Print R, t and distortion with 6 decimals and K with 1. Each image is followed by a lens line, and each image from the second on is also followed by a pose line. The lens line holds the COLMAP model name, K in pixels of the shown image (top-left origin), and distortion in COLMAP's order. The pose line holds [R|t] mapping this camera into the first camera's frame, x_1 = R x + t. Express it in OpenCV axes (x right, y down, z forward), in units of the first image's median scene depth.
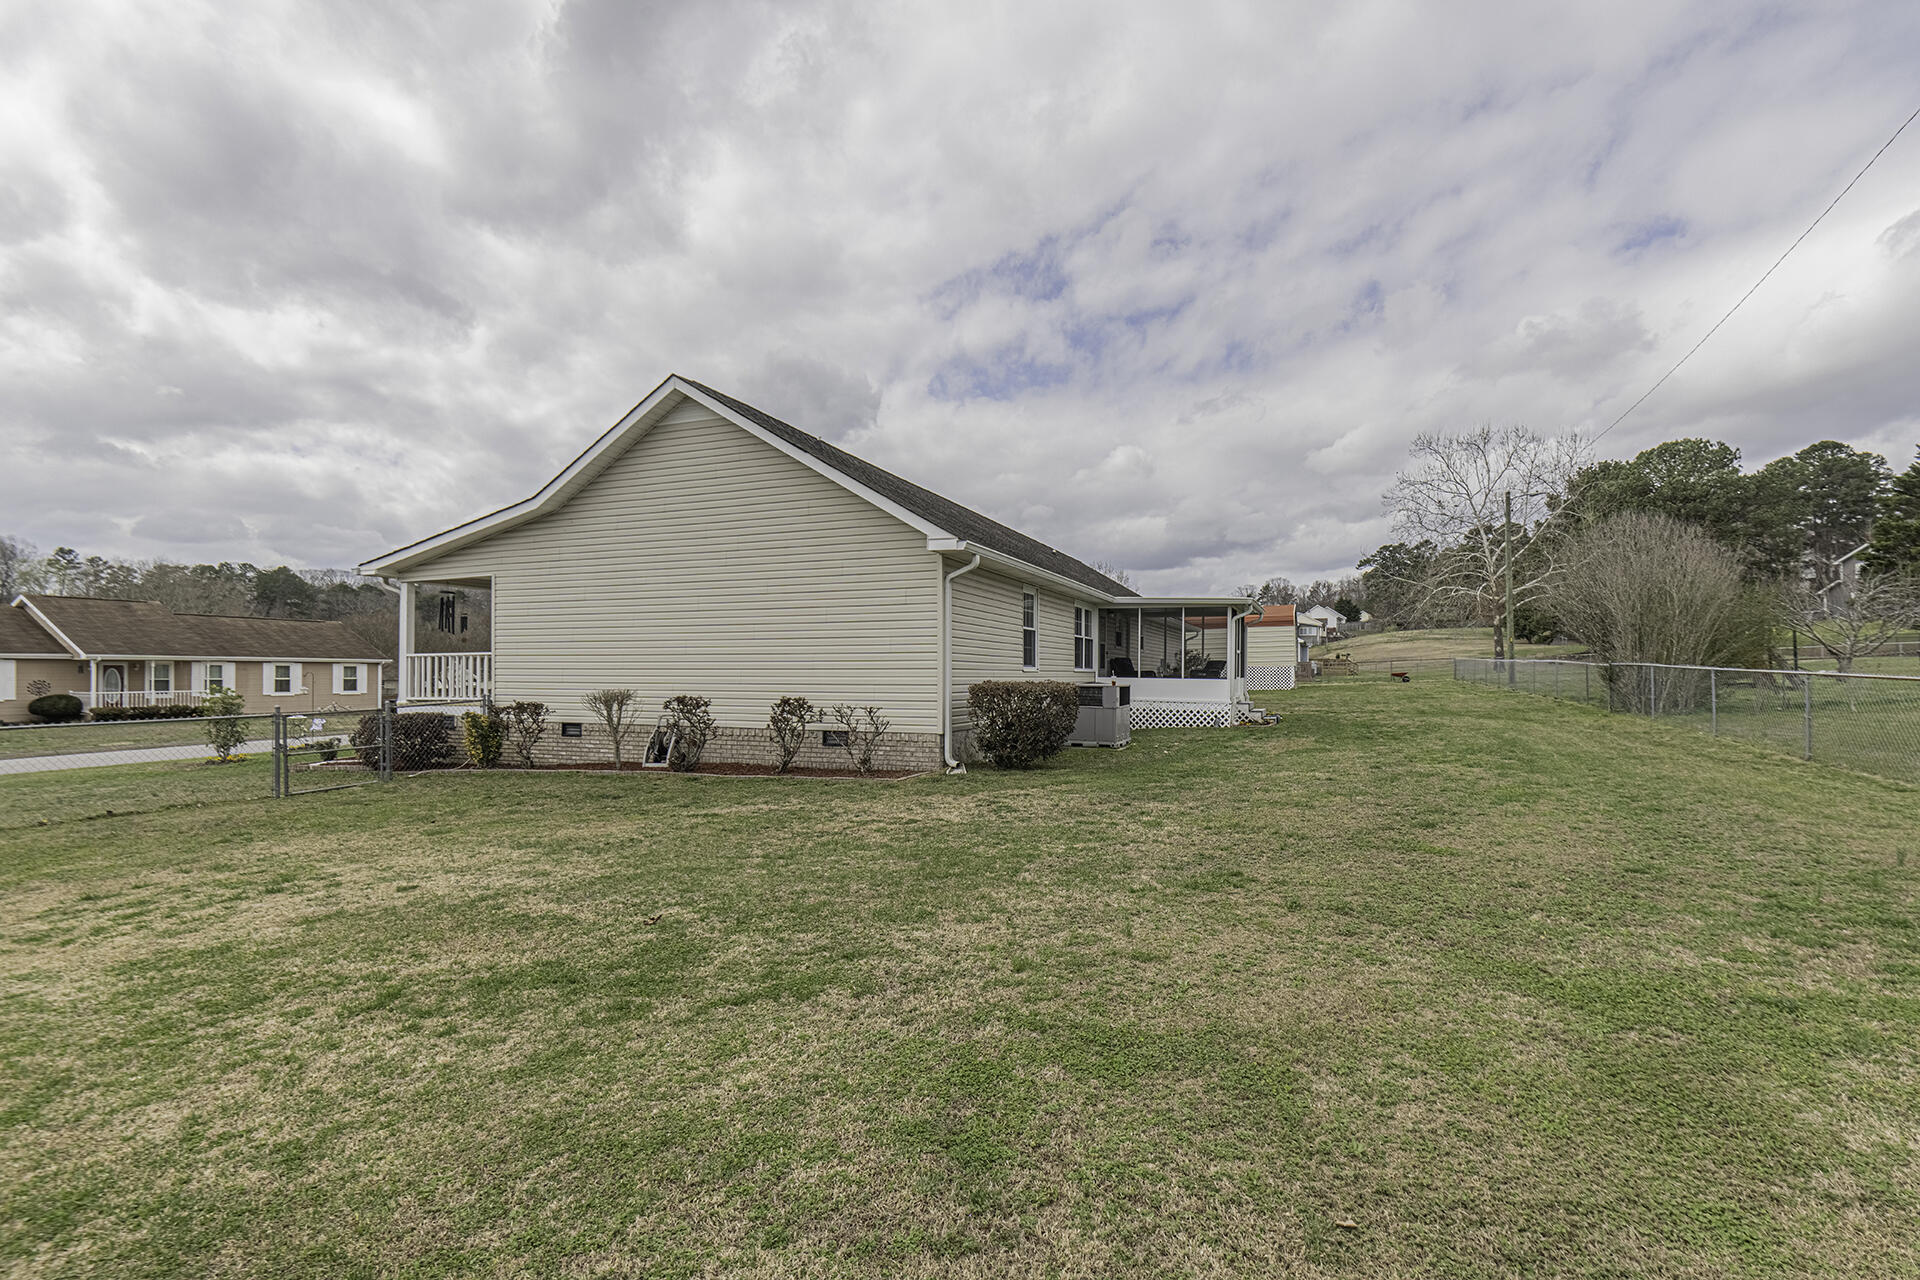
lens RADIAL K [[863.6, 0, 959.1], [0, 863.6, 742.9], [0, 0, 1]] dist [-0.000136, -0.011940]
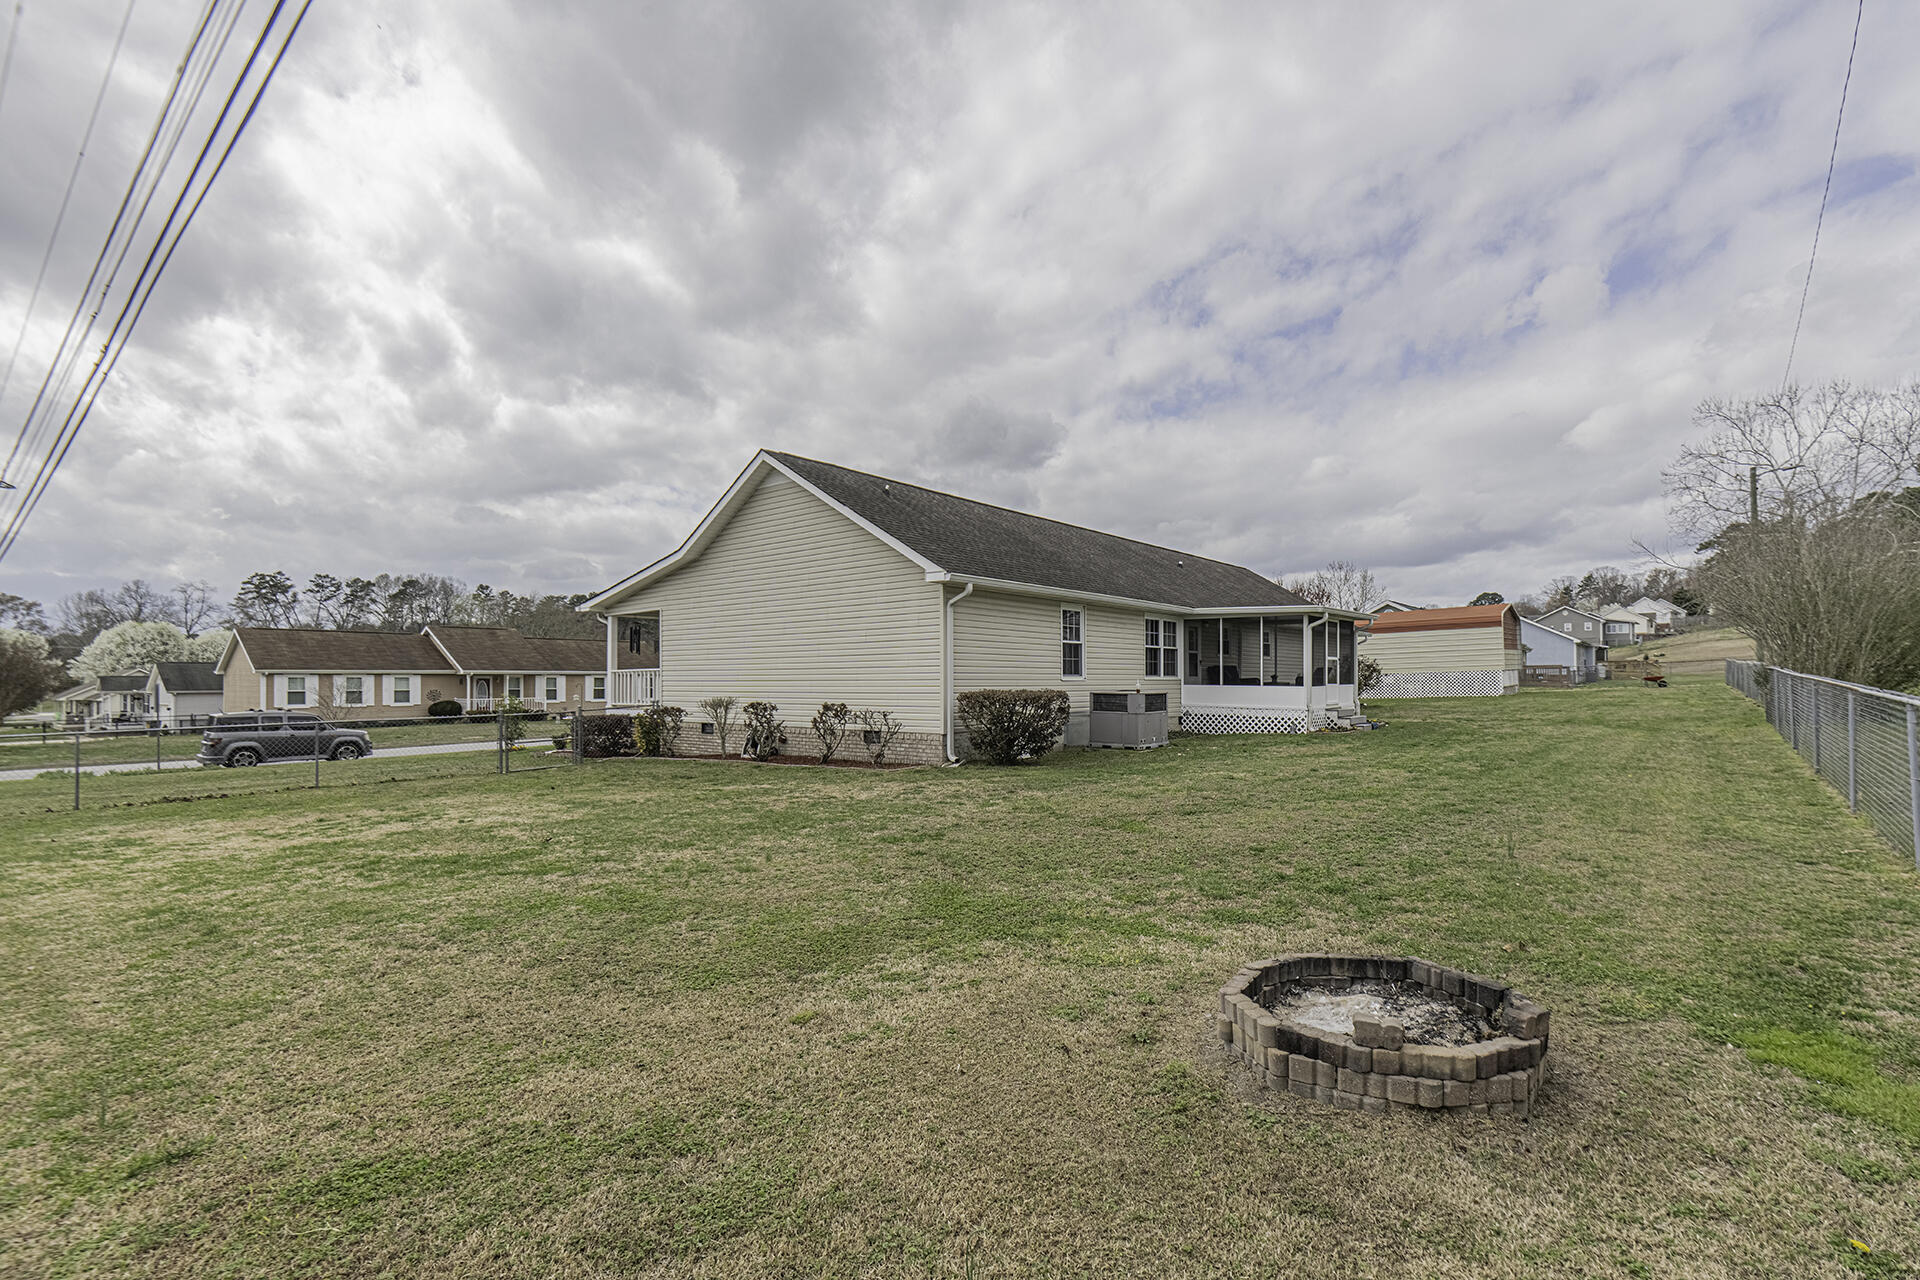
lens RADIAL K [[883.2, 0, 985.4], [0, 883.2, 669.7], [0, 0, 1]] dist [0.000251, -0.013868]
pose [[0.954774, -0.010317, -0.297152, 0.238242], [-0.017048, 0.995854, -0.089353, 0.005609], [0.296842, 0.090378, 0.950640, -0.087744]]
